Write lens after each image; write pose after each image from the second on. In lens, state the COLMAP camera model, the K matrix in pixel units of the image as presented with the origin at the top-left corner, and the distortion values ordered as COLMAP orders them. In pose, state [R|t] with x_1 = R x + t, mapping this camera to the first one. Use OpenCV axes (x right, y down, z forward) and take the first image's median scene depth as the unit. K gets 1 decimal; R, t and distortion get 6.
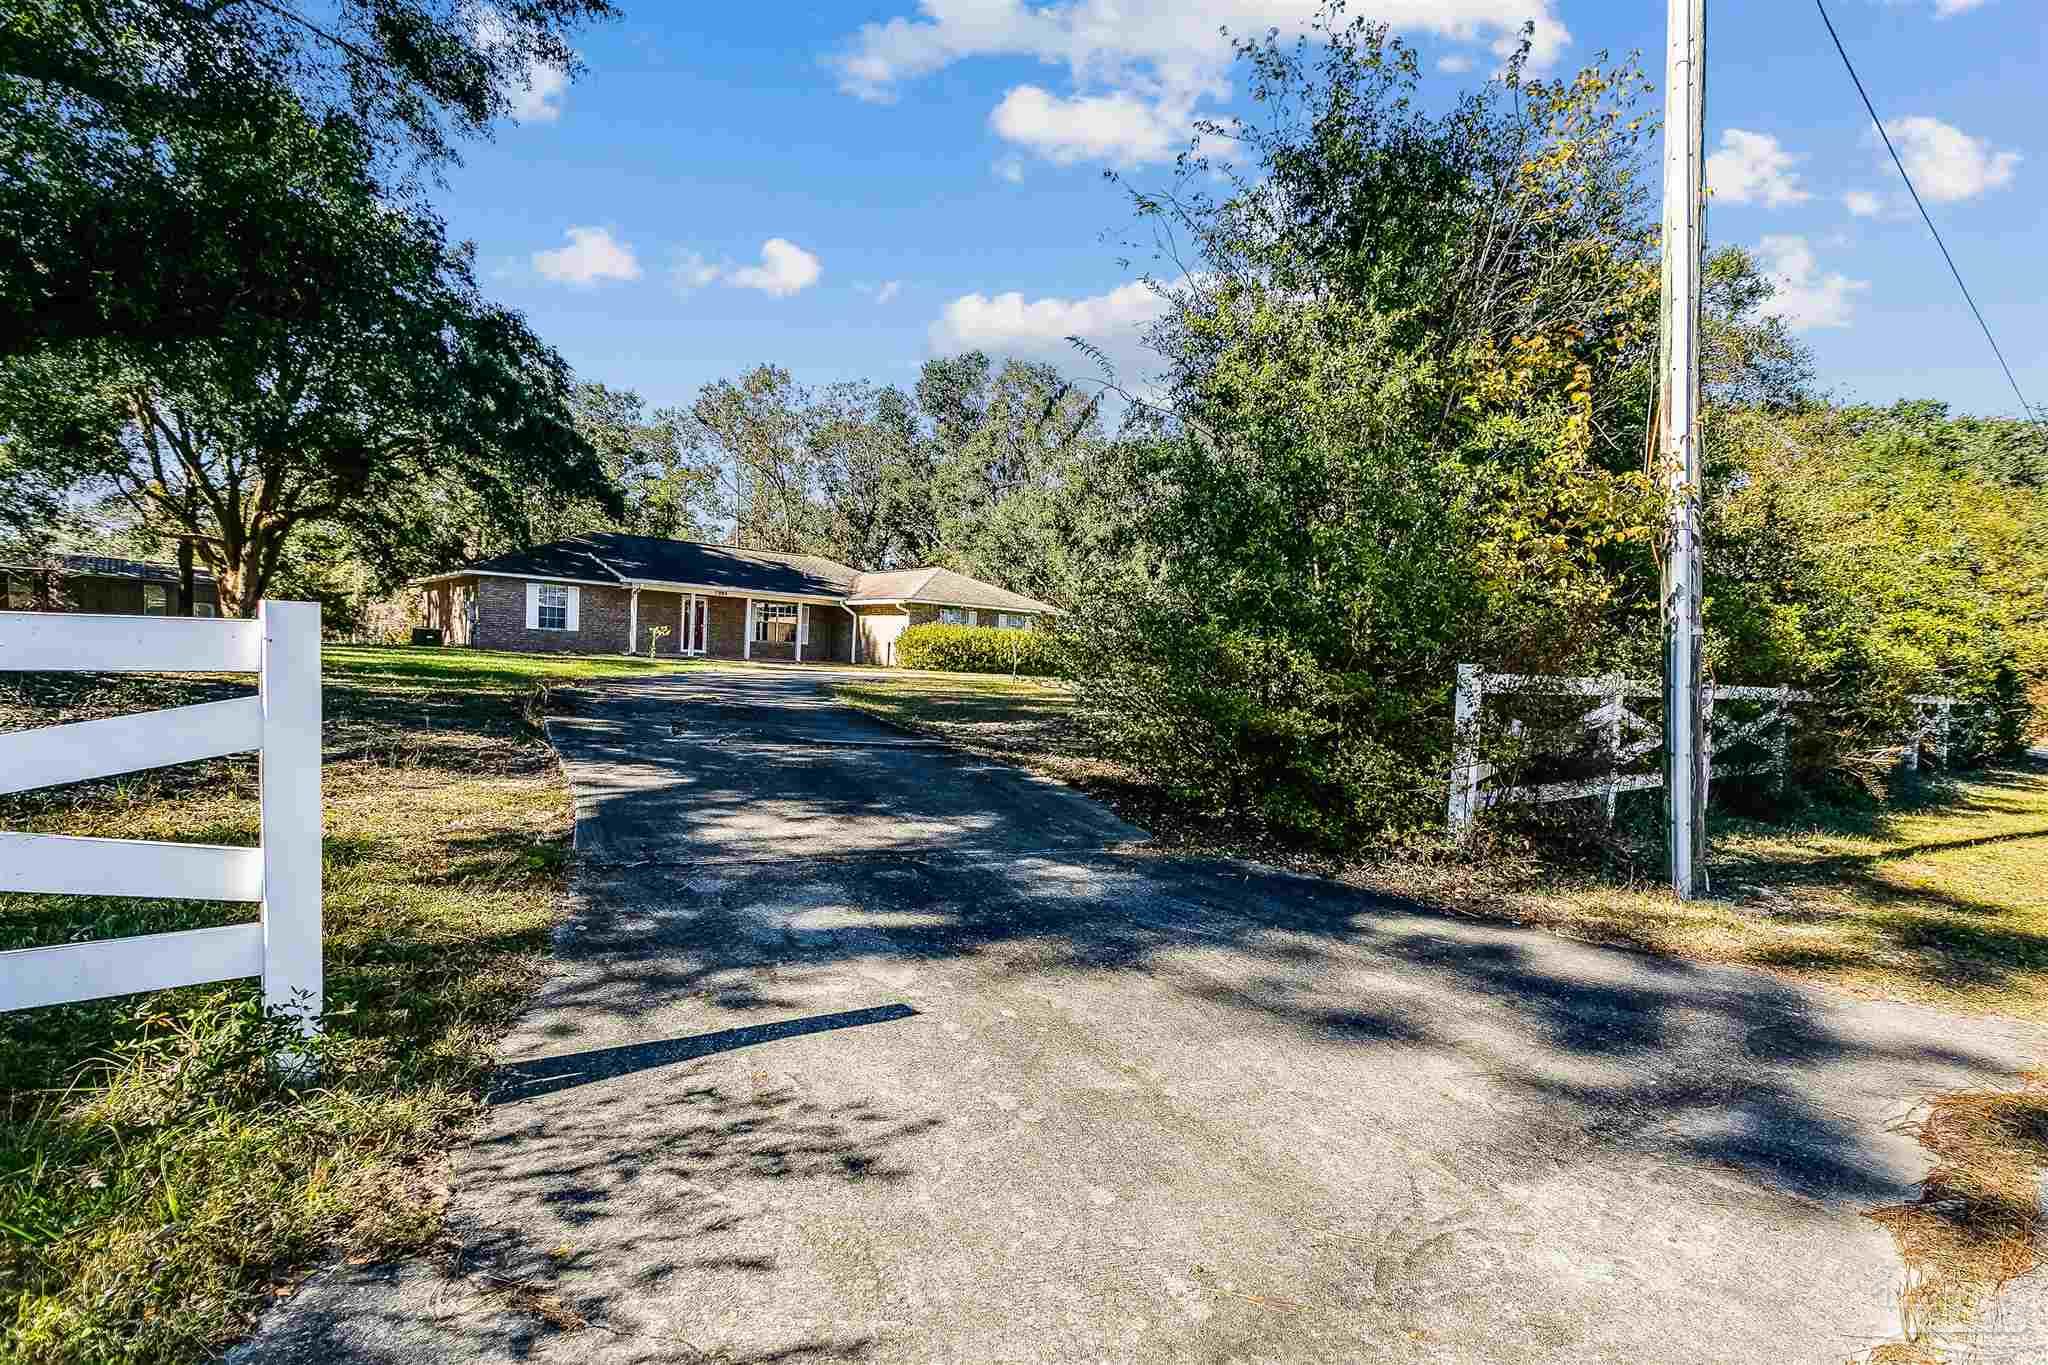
lens RADIAL K [[968.7, 0, 1016.5], [0, 968.7, 680.1], [0, 0, 1]] dist [-0.001555, 0.001409]
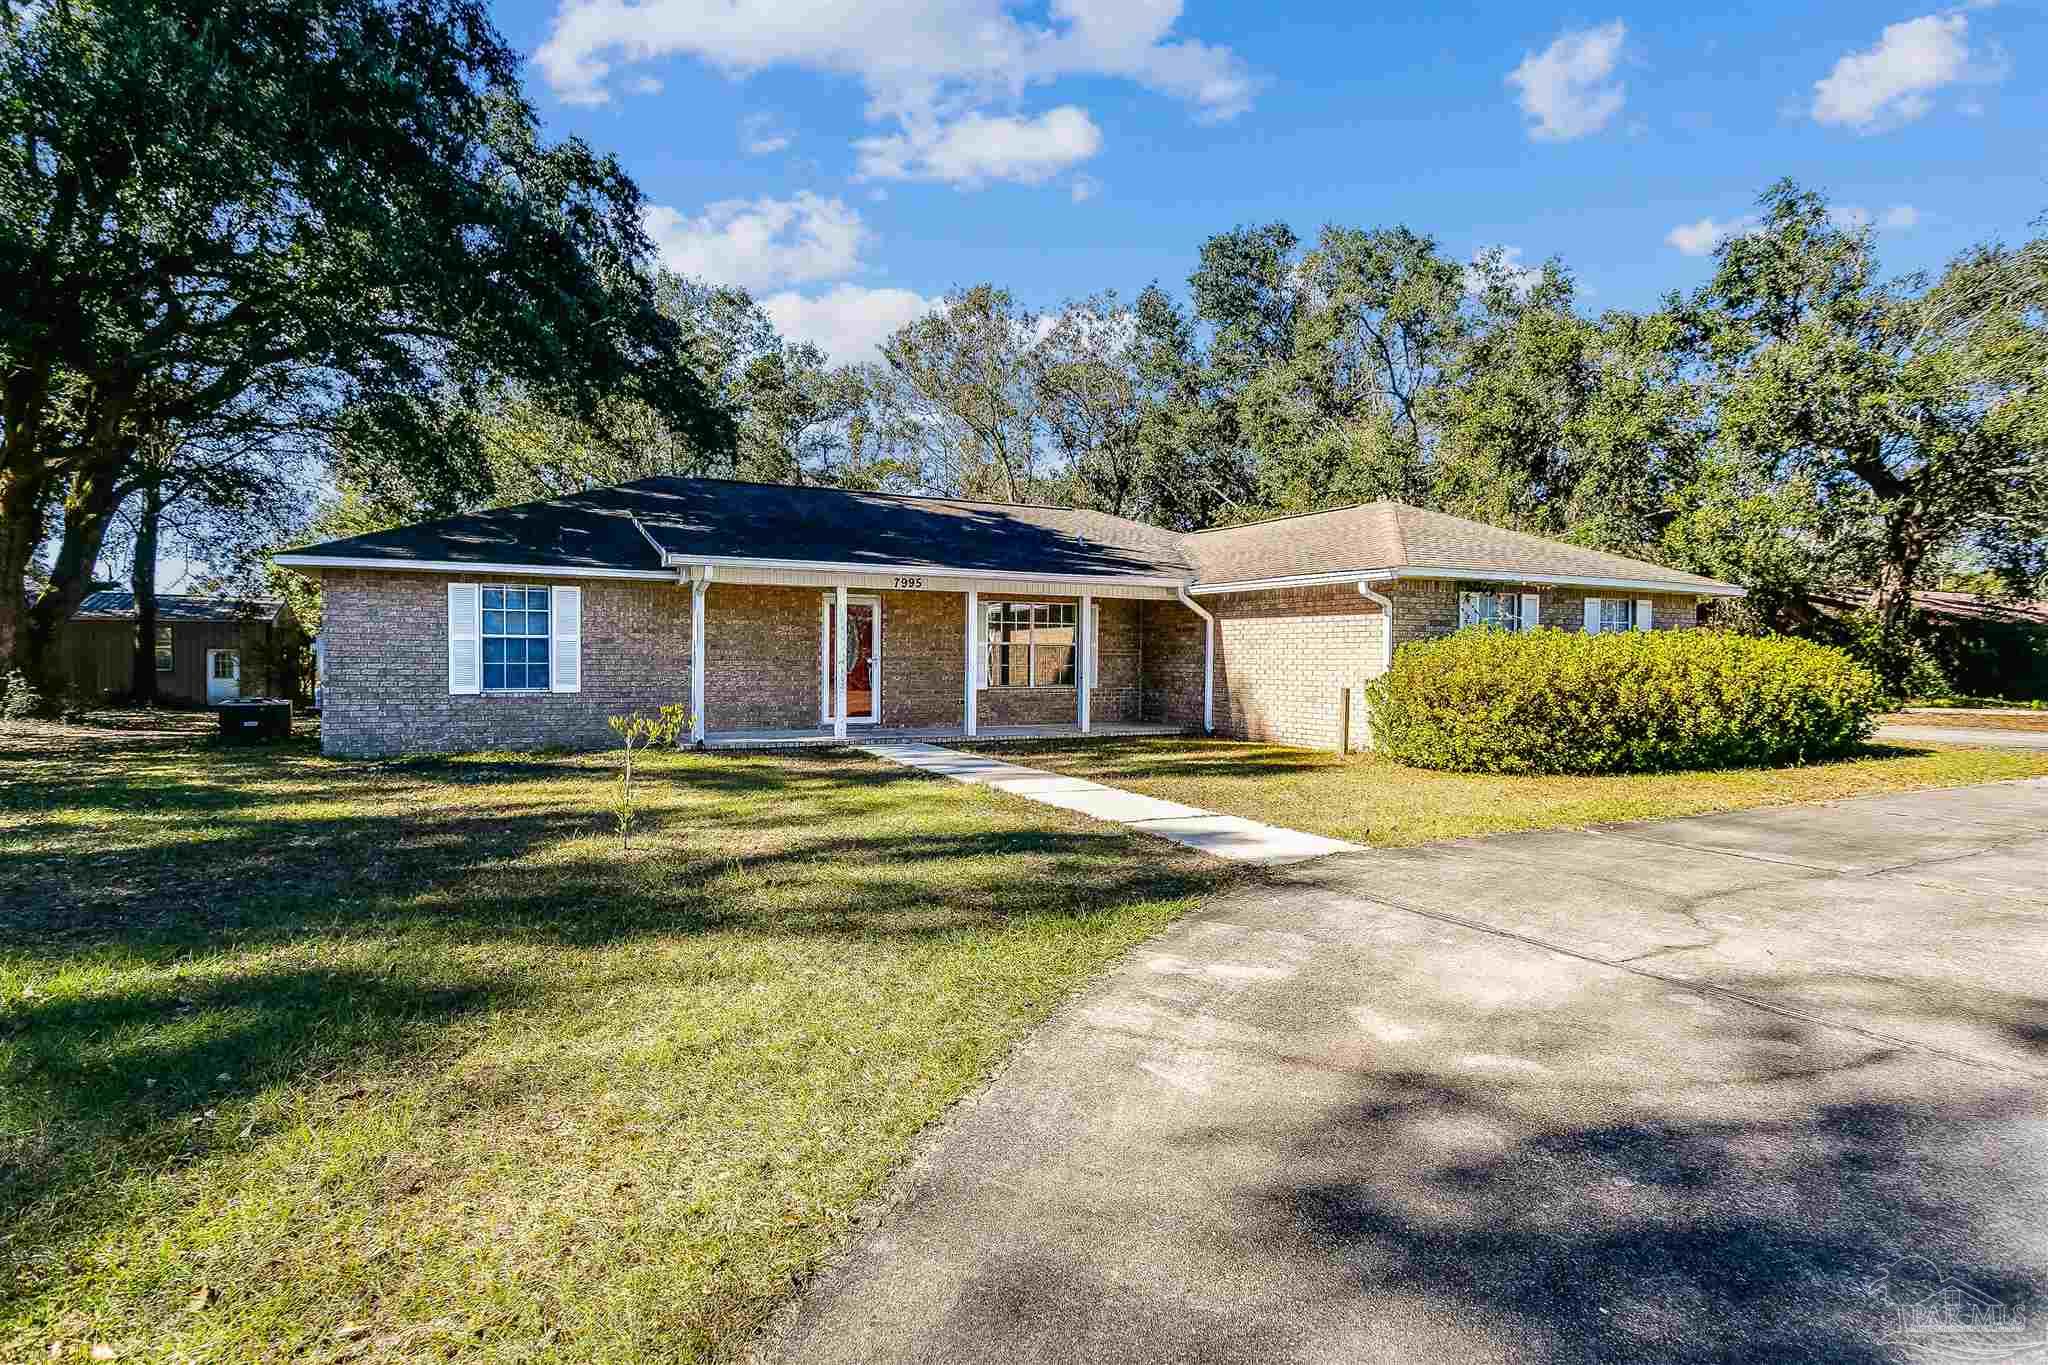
lens RADIAL K [[994.1, 0, 1010.6], [0, 994.1, 677.3], [0, 0, 1]] dist [-0.000885, 0.000192]
pose [[0.973737, -0.035396, -0.224909, -0.158667], [0.035585, 0.999361, -0.003212, -0.043936], [0.224879, -0.004876, 0.974375, 0.564322]]
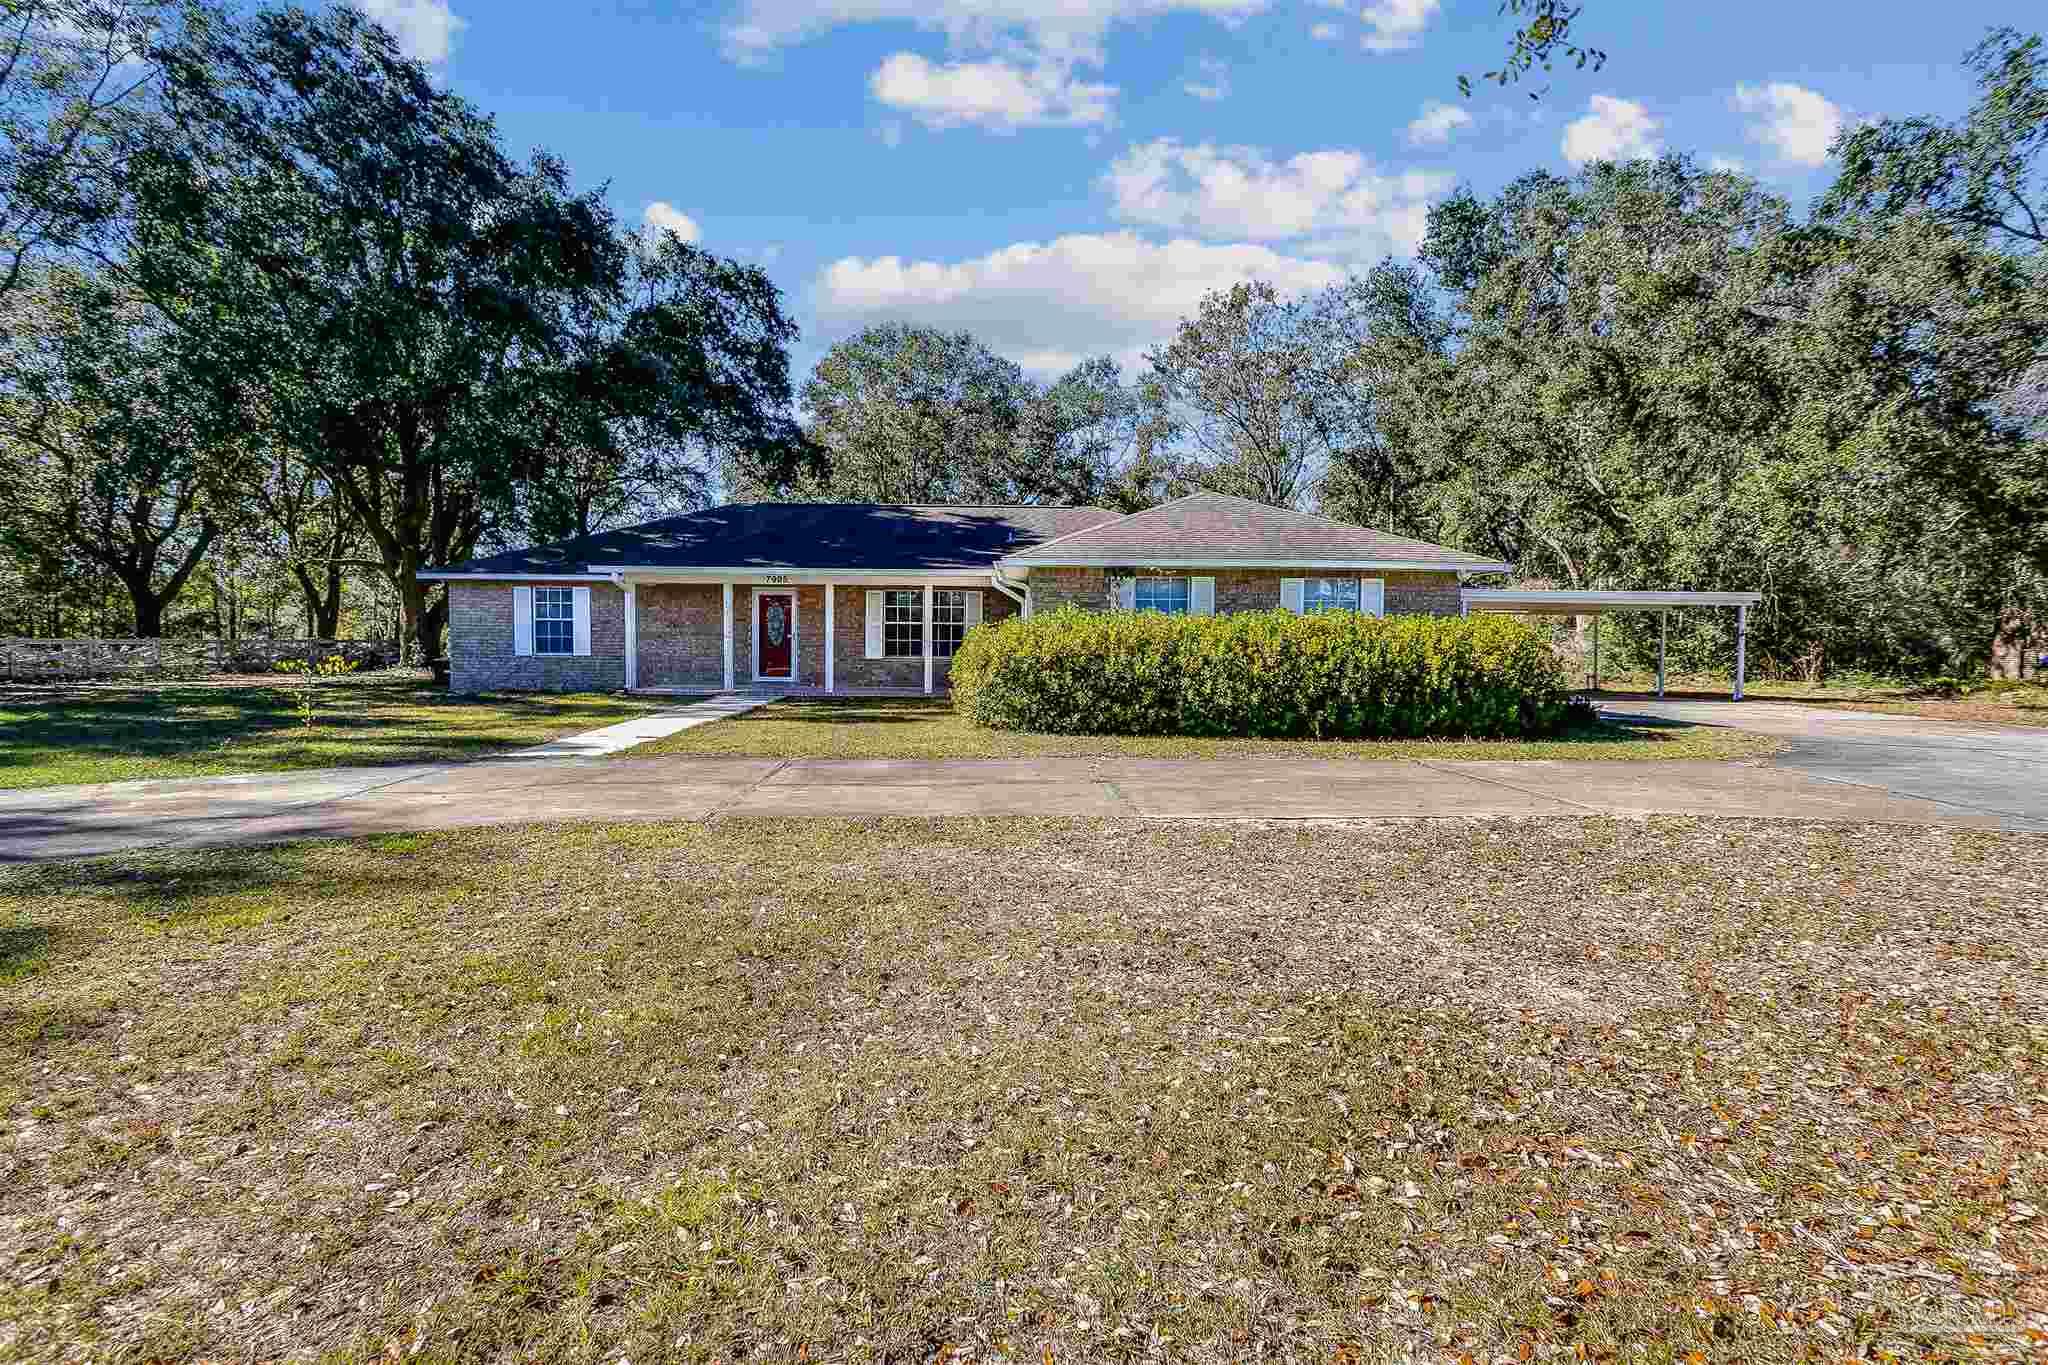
lens RADIAL K [[920.3, 0, 1020.6], [0, 920.3, 689.3], [0, 0, 1]] dist [-0.000851, -0.000050]
pose [[0.780875, -0.000374, -0.624687, 0.145000], [0.019171, 0.999543, 0.023364, -0.032792], [0.624393, -0.030220, 0.780526, 0.629533]]
